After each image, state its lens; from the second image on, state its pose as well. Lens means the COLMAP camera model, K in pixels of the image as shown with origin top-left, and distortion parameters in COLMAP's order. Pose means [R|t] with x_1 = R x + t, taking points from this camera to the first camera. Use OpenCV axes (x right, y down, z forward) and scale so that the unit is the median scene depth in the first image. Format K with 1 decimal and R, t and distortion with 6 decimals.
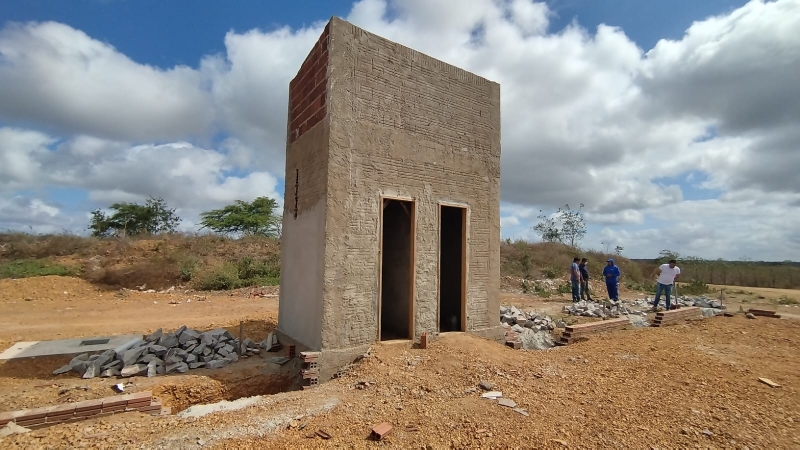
lens RADIAL K [[368.0, 0, 400.4], [0, 368.0, 227.9], [0, 0, 1]] dist [0.002251, 0.000292]
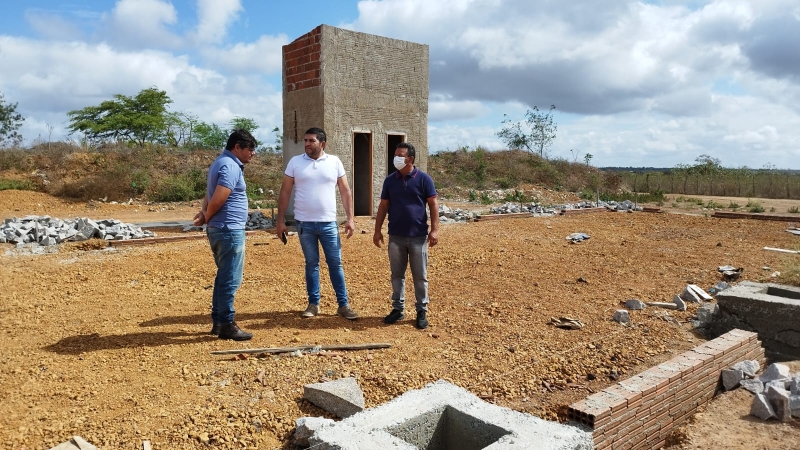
lens RADIAL K [[573.4, 0, 400.4], [0, 573.4, 220.9], [0, 0, 1]] dist [0.022977, -0.027361]
pose [[0.992537, -0.021207, 0.120086, -0.061468], [0.000751, 0.985806, 0.167888, -0.047443], [-0.121942, -0.166545, 0.978465, -0.647721]]
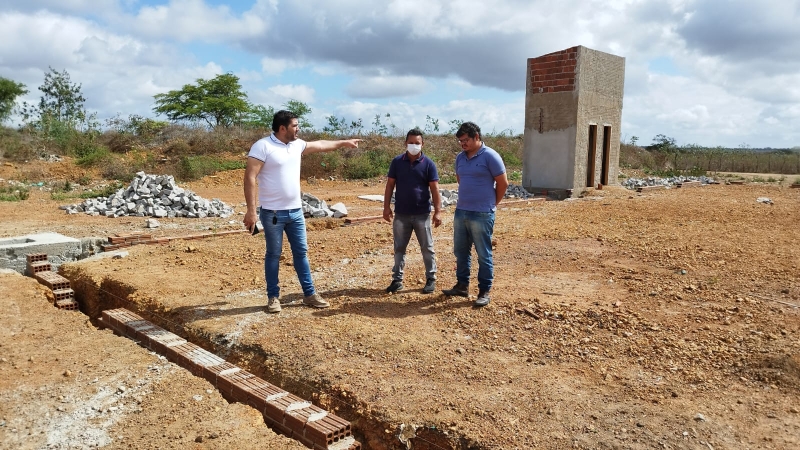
lens RADIAL K [[573.4, 0, 400.4], [0, 573.4, 220.9], [0, 0, 1]] dist [0.022977, -0.027361]
pose [[0.978222, -0.036168, 0.204388, -0.752256], [-0.006569, 0.978813, 0.204651, -0.085188], [-0.207459, -0.201536, 0.957259, -0.884706]]
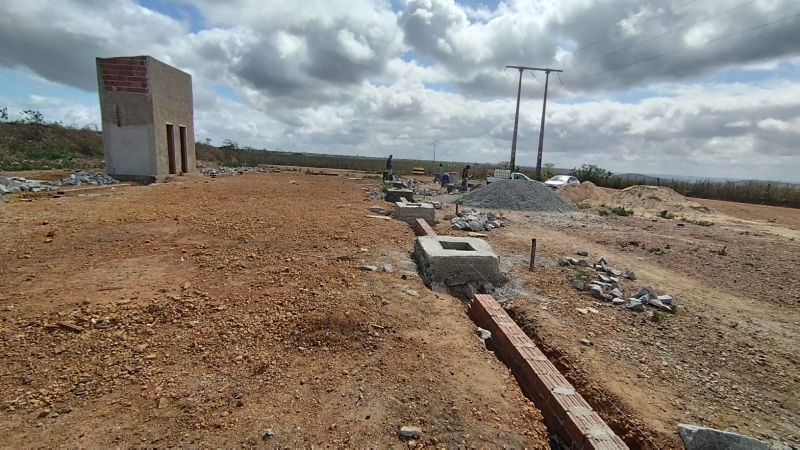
lens RADIAL K [[368.0, 0, 400.4], [0, 368.0, 227.9], [0, 0, 1]] dist [0.002251, 0.000292]
pose [[0.490813, -0.152883, 0.857747, -0.668180], [-0.110613, 0.965584, 0.235398, -0.068458], [-0.864215, -0.210415, 0.457010, -0.789296]]
